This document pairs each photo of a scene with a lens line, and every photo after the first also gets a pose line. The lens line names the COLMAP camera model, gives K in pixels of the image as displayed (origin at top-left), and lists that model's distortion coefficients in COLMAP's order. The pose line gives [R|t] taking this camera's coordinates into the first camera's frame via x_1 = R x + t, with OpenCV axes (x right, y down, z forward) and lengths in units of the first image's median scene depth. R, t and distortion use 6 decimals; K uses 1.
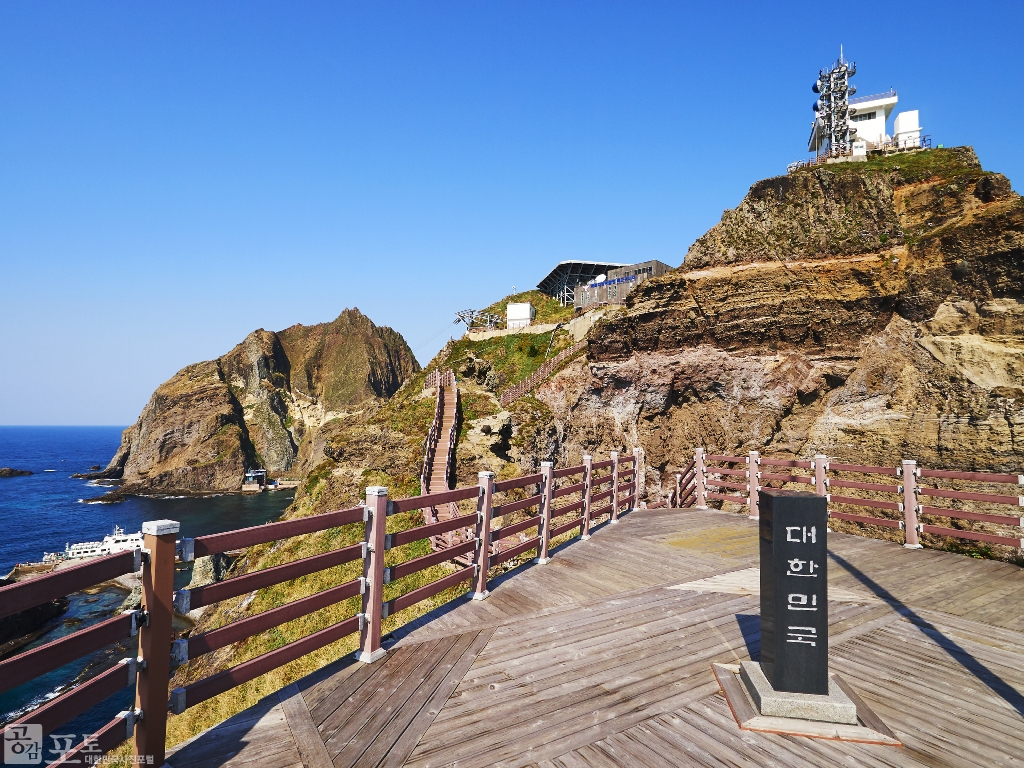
lens RADIAL K [[551.9, 0, 513.0], [0, 551.9, 403.4], [0, 0, 1]] dist [-0.000175, -0.000063]
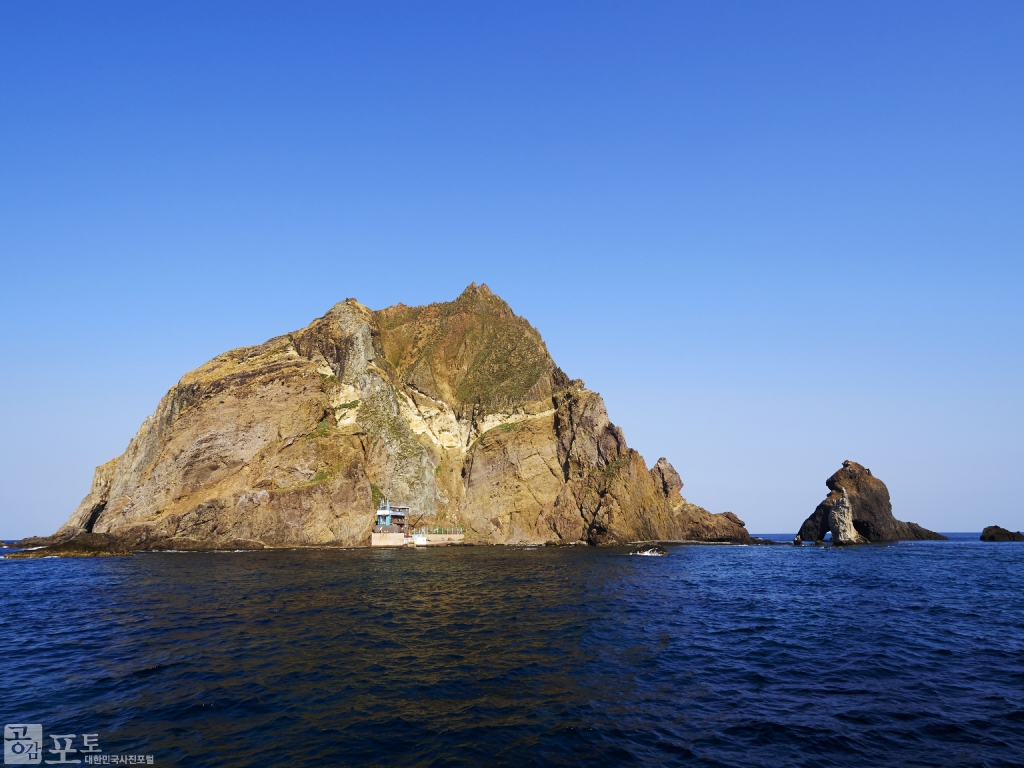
lens RADIAL K [[558.3, 0, 504.1], [0, 558.3, 385.8], [0, 0, 1]] dist [0.001296, 0.000770]
pose [[0.998958, -0.001183, 0.045623, -0.341489], [0.011518, 0.973838, -0.226949, 0.115084], [-0.044161, 0.227238, 0.972837, 0.435582]]
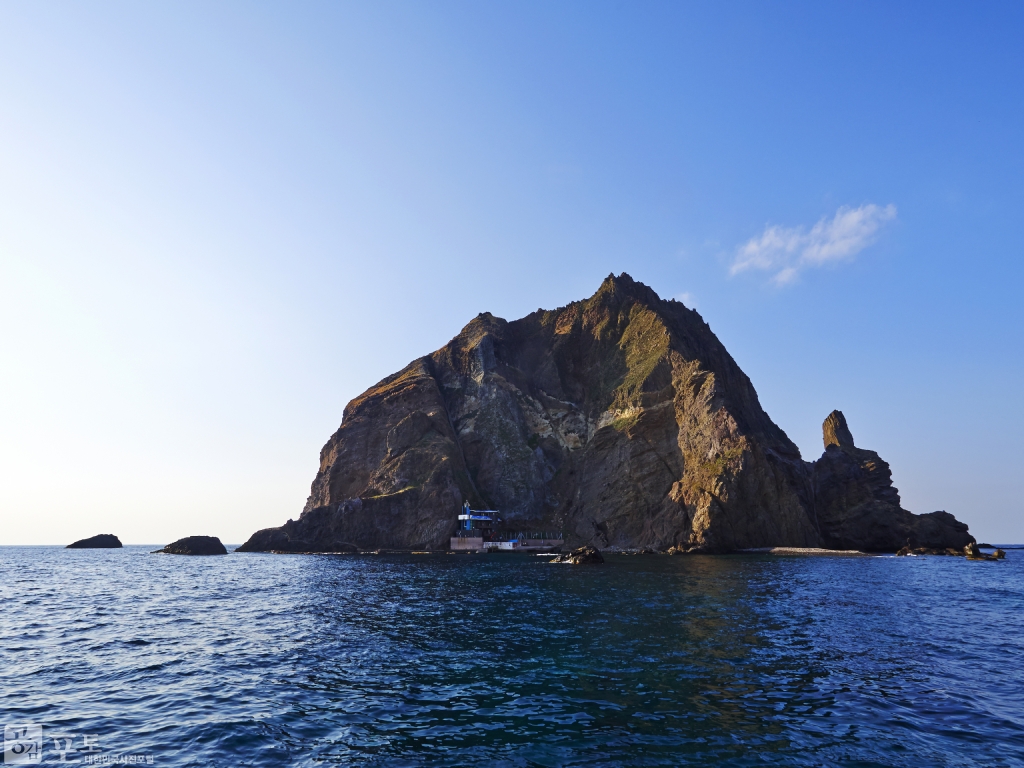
lens RADIAL K [[558.3, 0, 504.1], [0, 558.3, 385.8], [0, 0, 1]] dist [0.001296, 0.000770]
pose [[0.916554, -0.113657, -0.383421, -0.212845], [0.018393, 0.969729, -0.243488, 0.118474], [0.399488, 0.216118, 0.890900, 0.478490]]
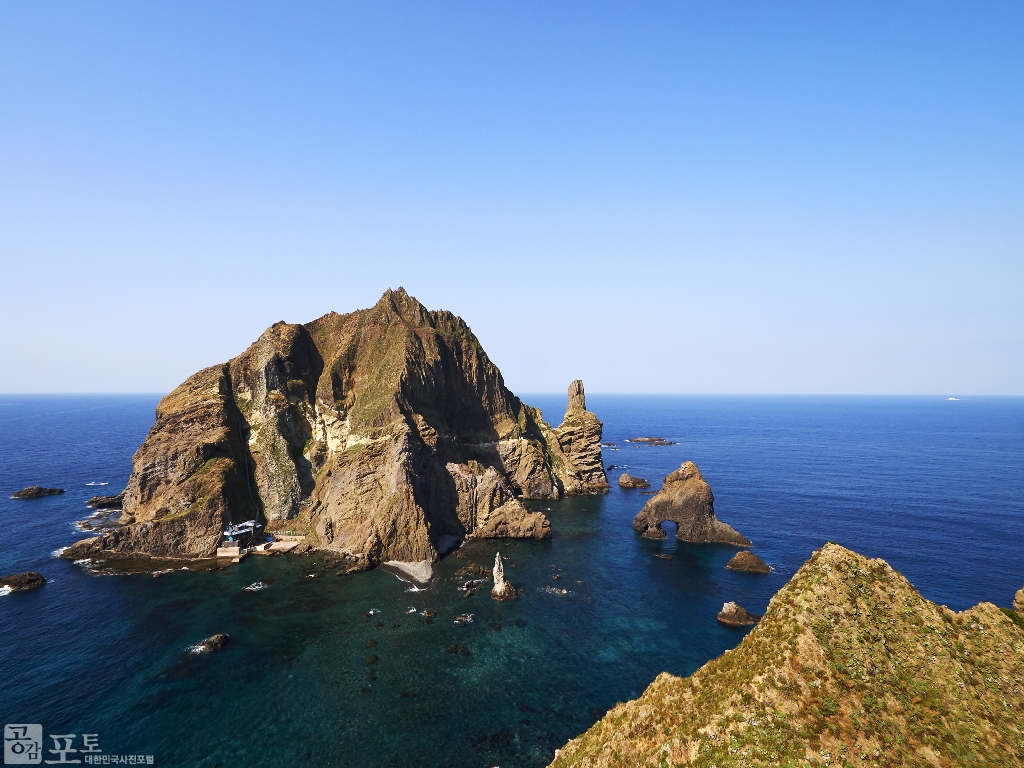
lens RADIAL K [[551.6, 0, 512.0], [0, 551.6, 384.0], [0, 0, 1]] dist [0.000265, 0.000205]
pose [[0.974680, -0.006342, -0.223515, 0.040700], [0.013709, 0.999412, 0.031422, -0.072102], [0.223184, -0.033690, 0.974194, 0.332649]]
